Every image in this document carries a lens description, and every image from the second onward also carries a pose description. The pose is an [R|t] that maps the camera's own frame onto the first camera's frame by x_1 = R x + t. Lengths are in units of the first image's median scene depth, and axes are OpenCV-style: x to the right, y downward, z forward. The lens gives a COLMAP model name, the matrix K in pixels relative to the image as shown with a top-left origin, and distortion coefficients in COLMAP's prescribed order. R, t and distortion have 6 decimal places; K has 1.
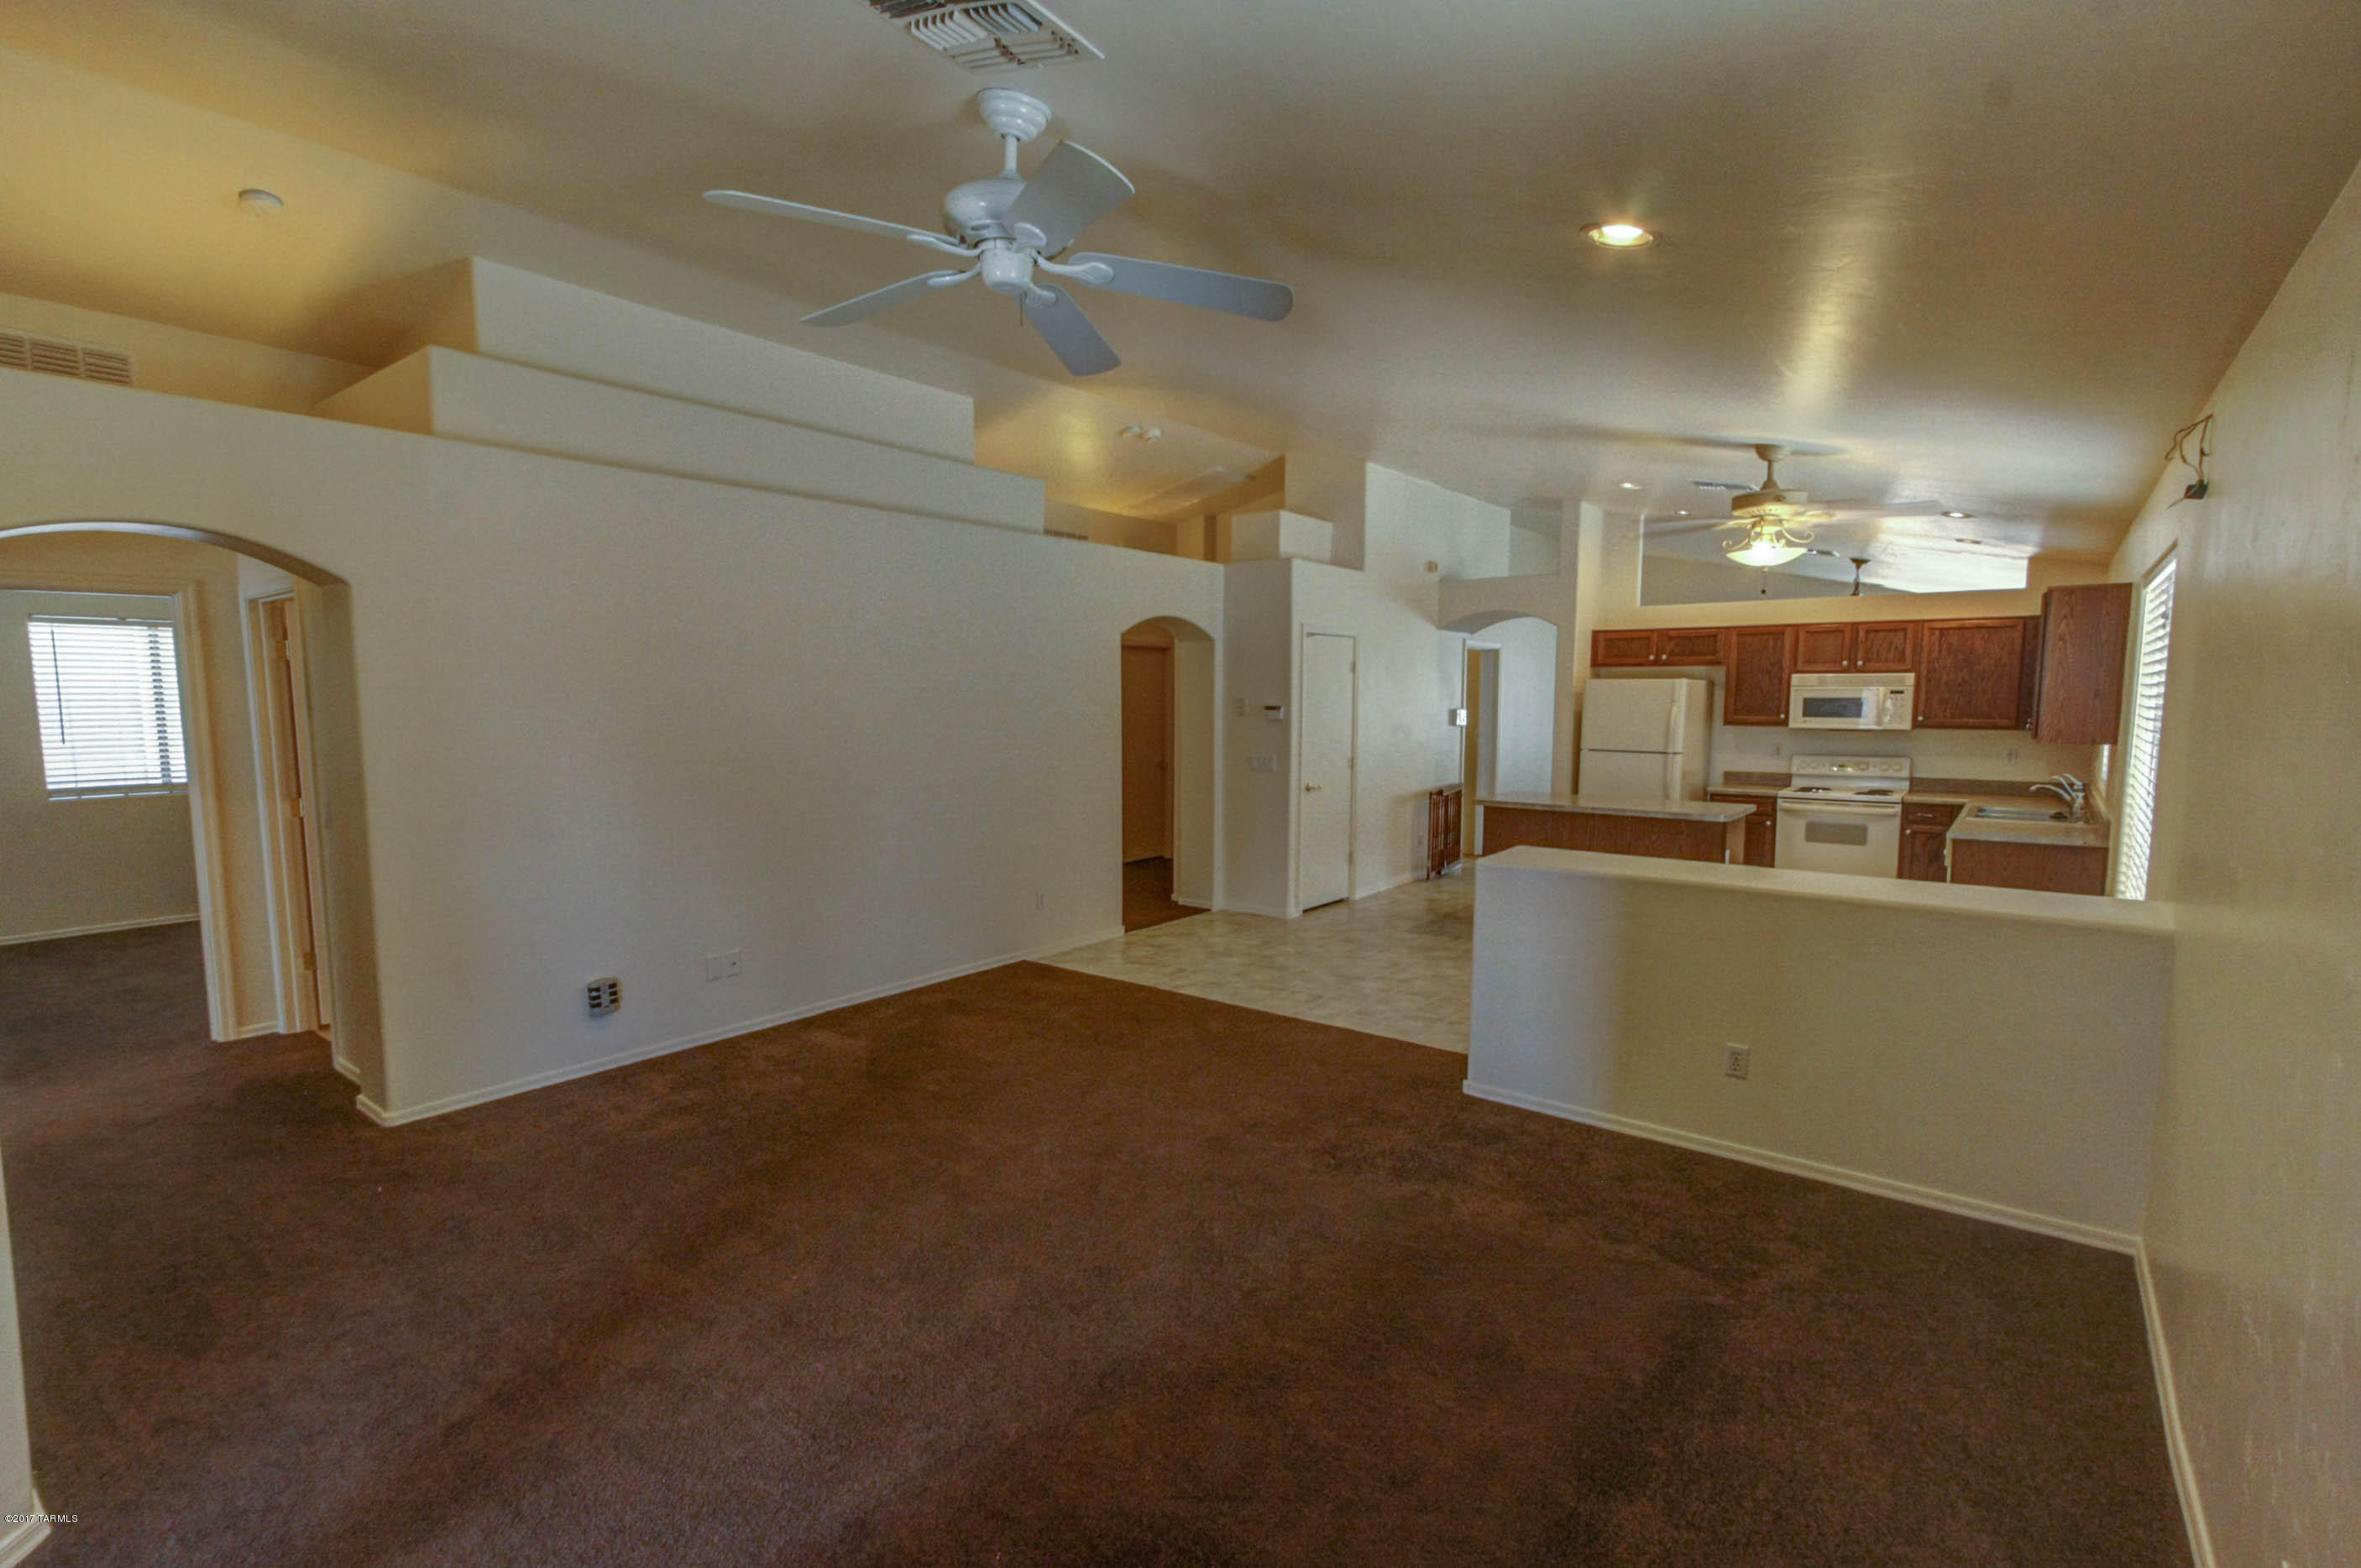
lens RADIAL K [[1102.7, 0, 1145.8], [0, 1102.7, 799.9], [0, 0, 1]] dist [0.002195, 0.000172]
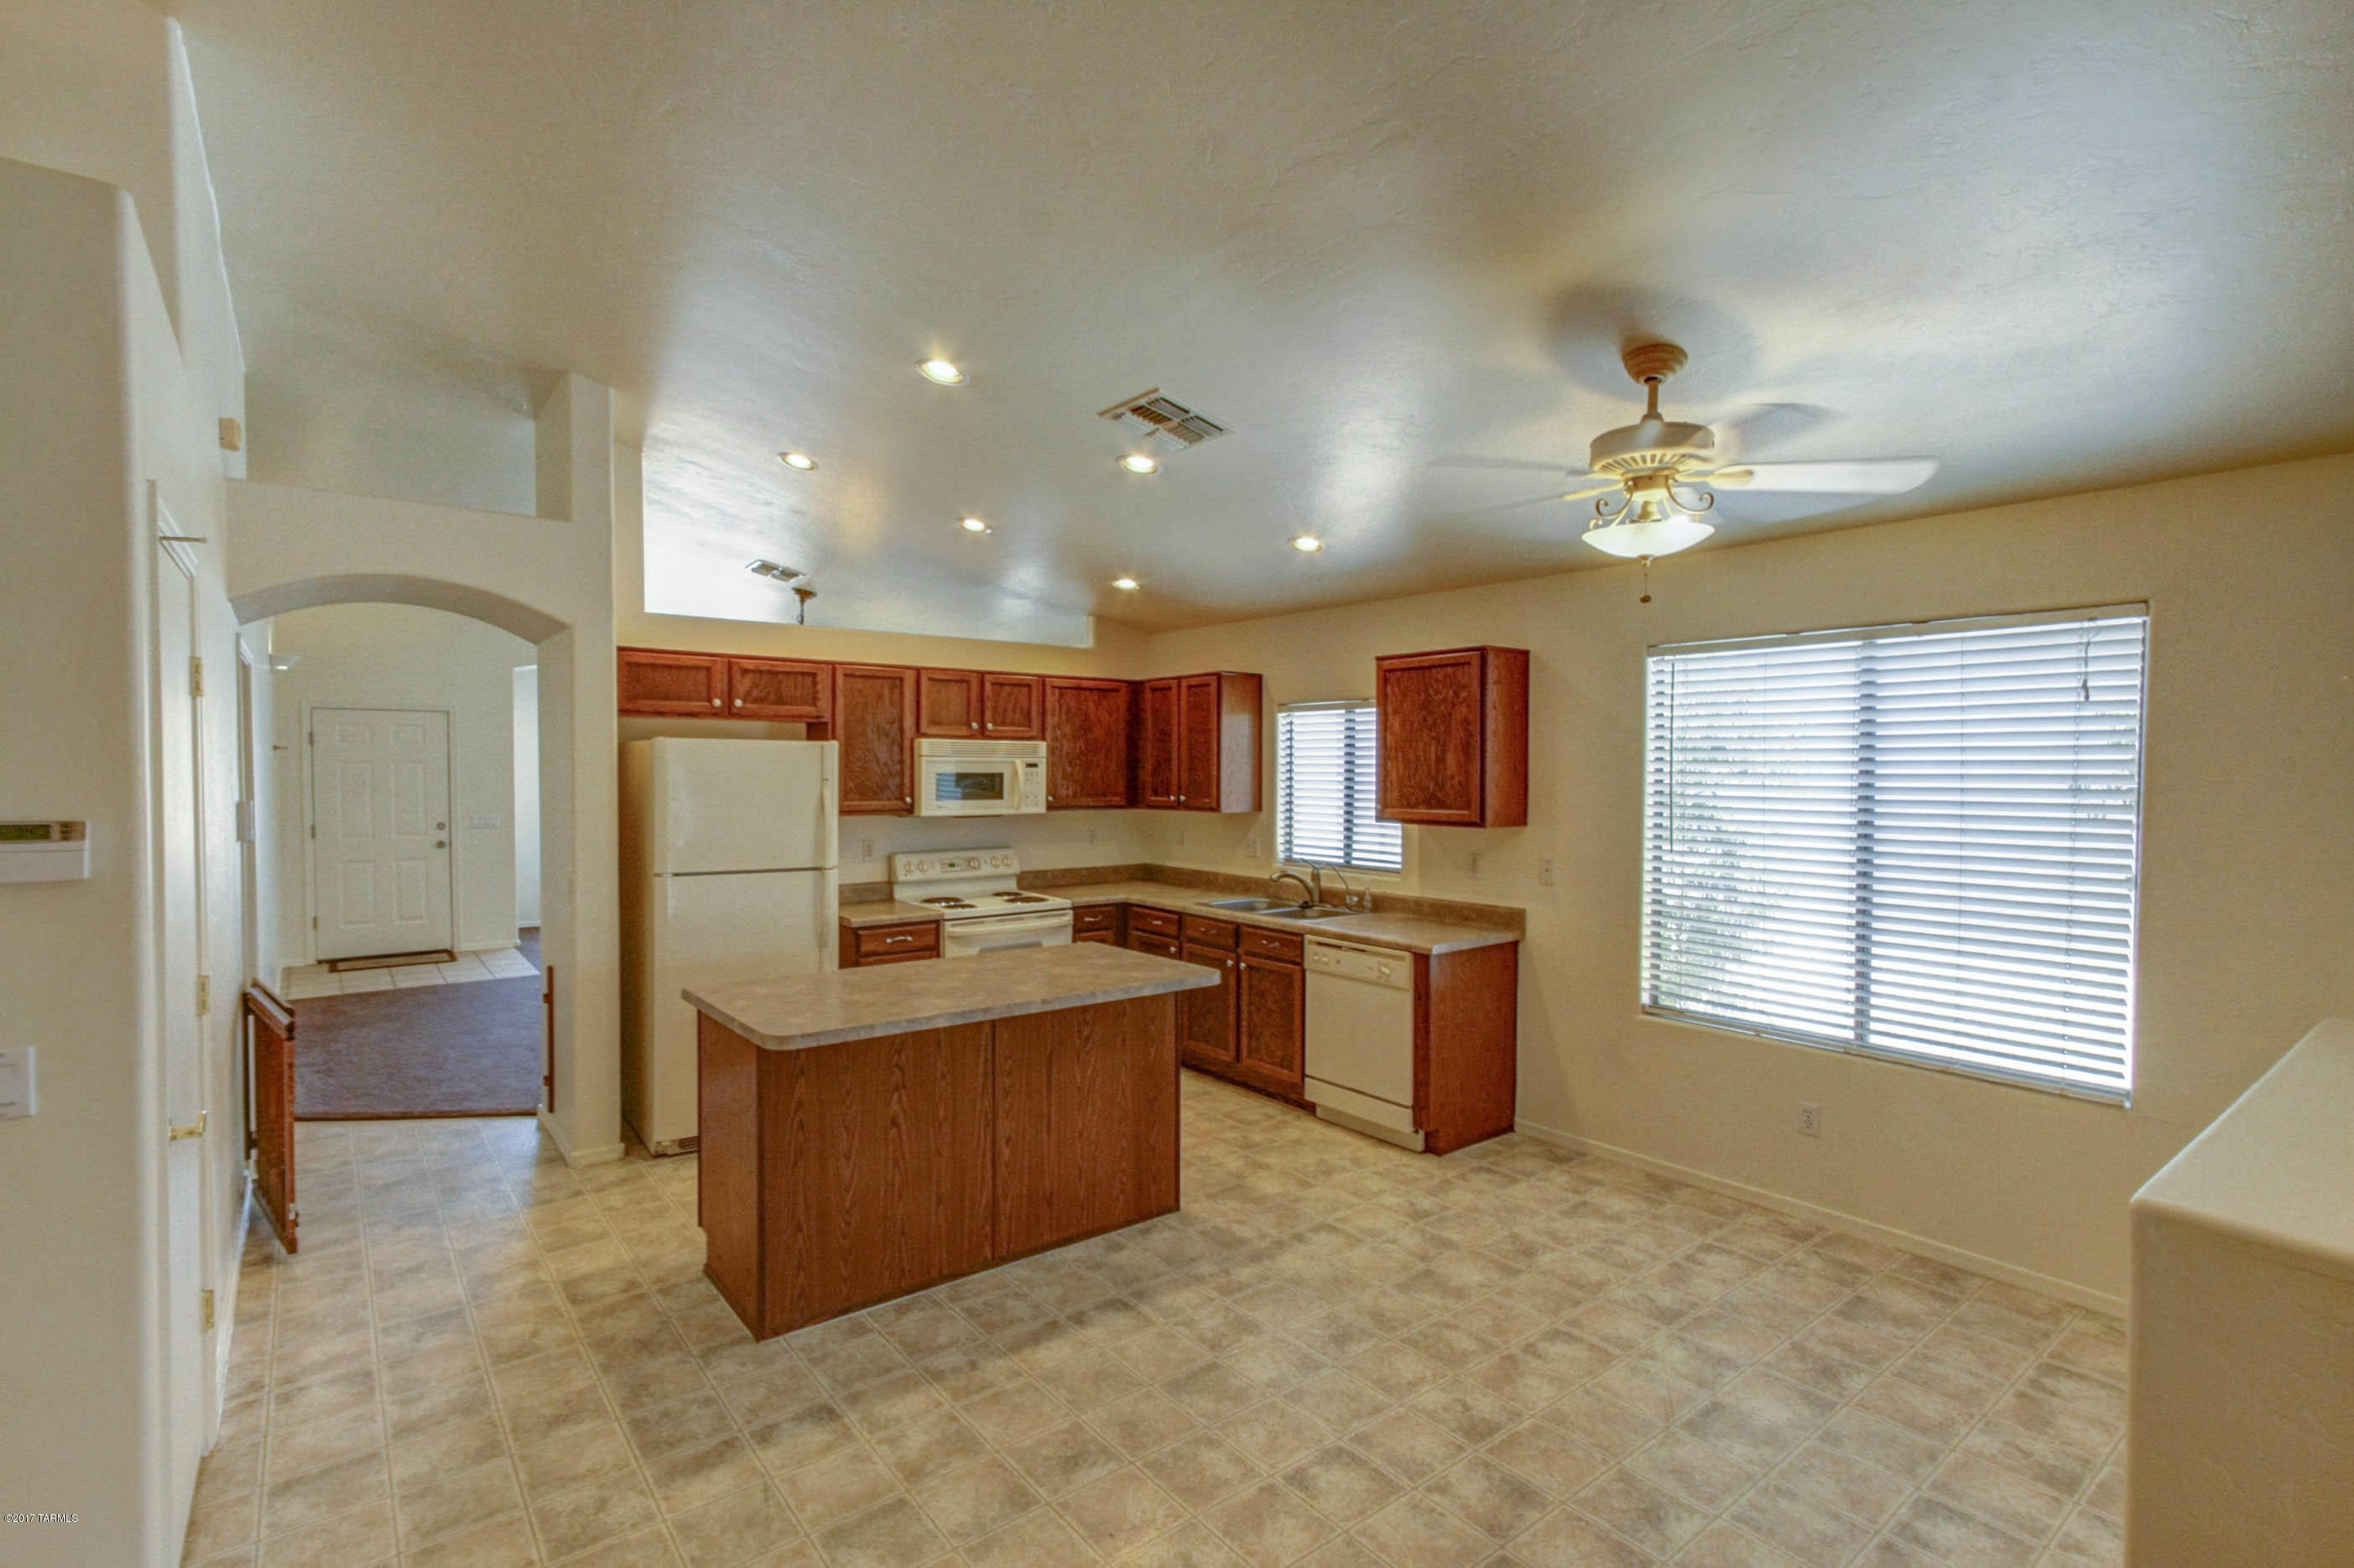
lens RADIAL K [[1085.9, 0, 1176.1], [0, 1085.9, 798.0], [0, 0, 1]] dist [-0.027402, 0.023691]
pose [[0.222865, -0.026180, 0.974498, -0.037556], [0.088834, 0.996026, 0.006443, -0.068193], [-0.970793, 0.085133, 0.224305, 0.707005]]
